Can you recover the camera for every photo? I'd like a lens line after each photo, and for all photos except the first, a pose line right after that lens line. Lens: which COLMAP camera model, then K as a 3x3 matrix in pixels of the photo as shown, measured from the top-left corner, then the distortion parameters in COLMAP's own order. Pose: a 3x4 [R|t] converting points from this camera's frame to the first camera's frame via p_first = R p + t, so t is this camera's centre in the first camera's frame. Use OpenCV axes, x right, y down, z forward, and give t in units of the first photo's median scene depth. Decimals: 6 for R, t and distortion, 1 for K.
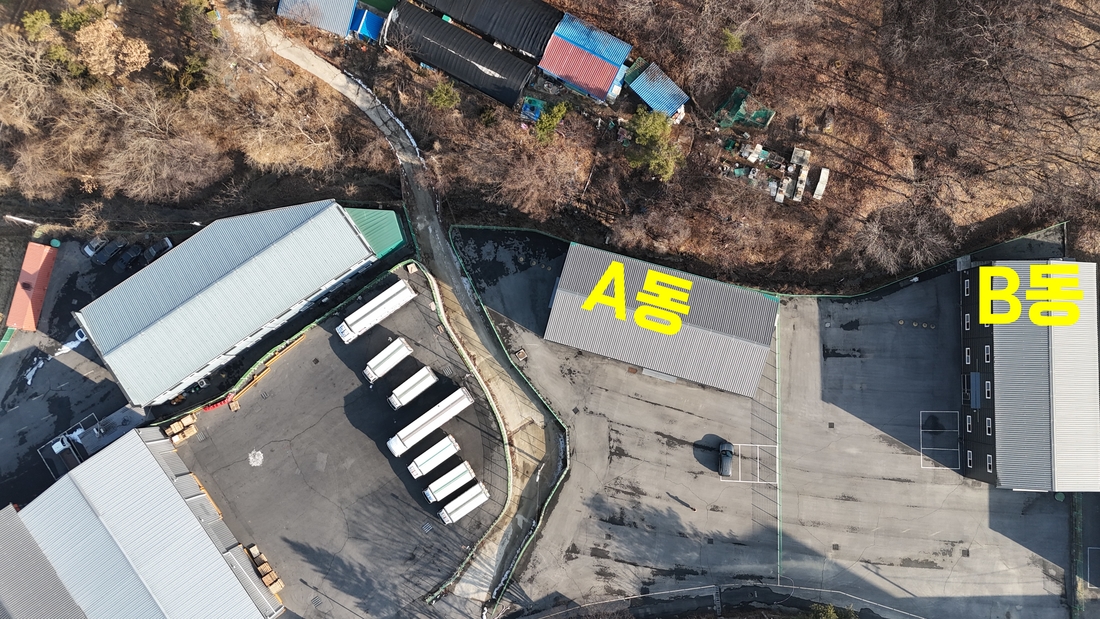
lens RADIAL K [[804.7, 0, 554.4], [0, 804.7, 304.2], [0, 0, 1]] dist [0.084323, -0.081267]
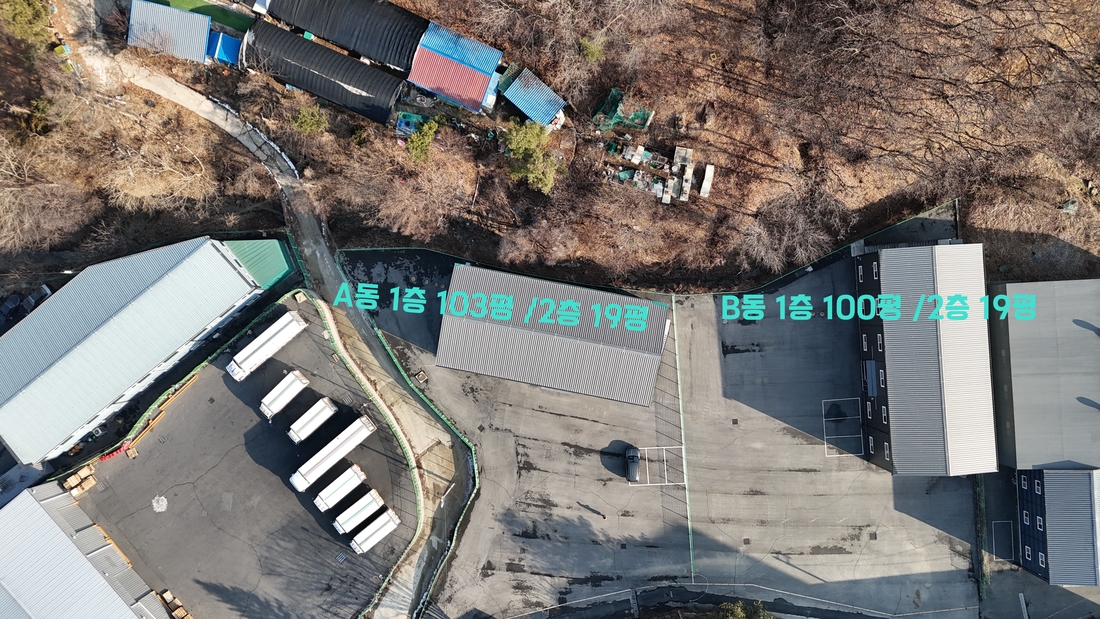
lens RADIAL K [[804.7, 0, 554.4], [0, 804.7, 304.2], [0, 0, 1]] dist [0.084323, -0.081267]
pose [[0.996452, -0.082910, 0.014453, 0.115999], [0.081773, 0.994415, 0.066717, -0.078861], [-0.019904, -0.065298, 0.997667, 0.020706]]
